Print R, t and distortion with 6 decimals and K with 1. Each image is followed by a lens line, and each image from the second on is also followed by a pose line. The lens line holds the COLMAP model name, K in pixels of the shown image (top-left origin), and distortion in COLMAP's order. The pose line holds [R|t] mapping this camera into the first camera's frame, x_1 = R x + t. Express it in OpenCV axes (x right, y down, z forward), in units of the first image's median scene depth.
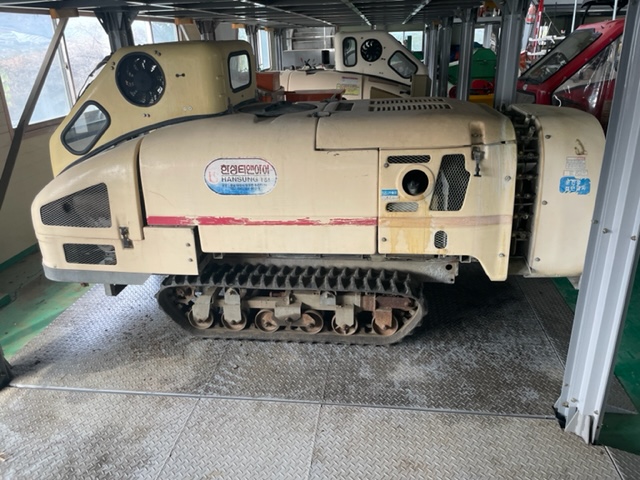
lens RADIAL K [[495.0, 0, 308.8], [0, 495.0, 239.2], [0, 0, 1]] dist [0.071284, -0.099916]
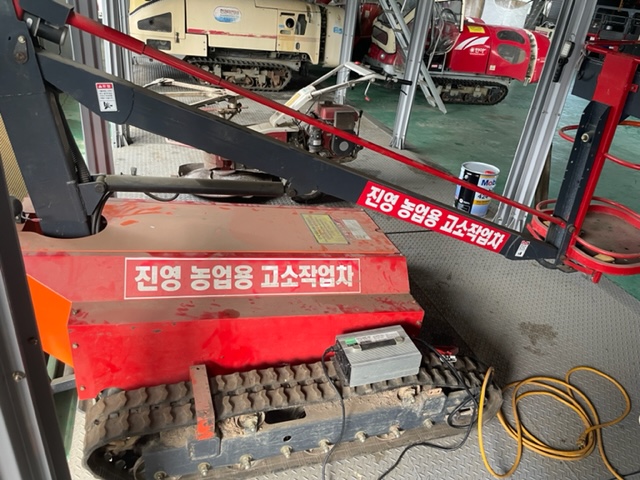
lens RADIAL K [[495.0, 0, 325.0], [0, 495.0, 235.1], [0, 0, 1]] dist [0.071284, -0.099916]
pose [[0.893474, -0.079614, 0.442003, -0.923617], [0.026878, 0.991877, 0.124326, 0.704656], [-0.448310, -0.099202, 0.888356, -1.683083]]
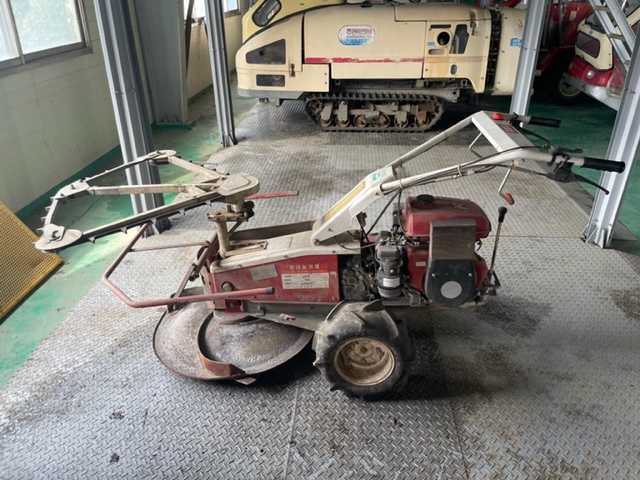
lens RADIAL K [[495.0, 0, 321.9], [0, 495.0, 242.7], [0, 0, 1]] dist [0.071284, -0.099916]
pose [[0.996852, -0.004876, 0.079131, -0.427410], [-0.003310, 0.994676, 0.102997, 0.482442], [-0.079212, -0.102935, 0.991529, -1.036256]]
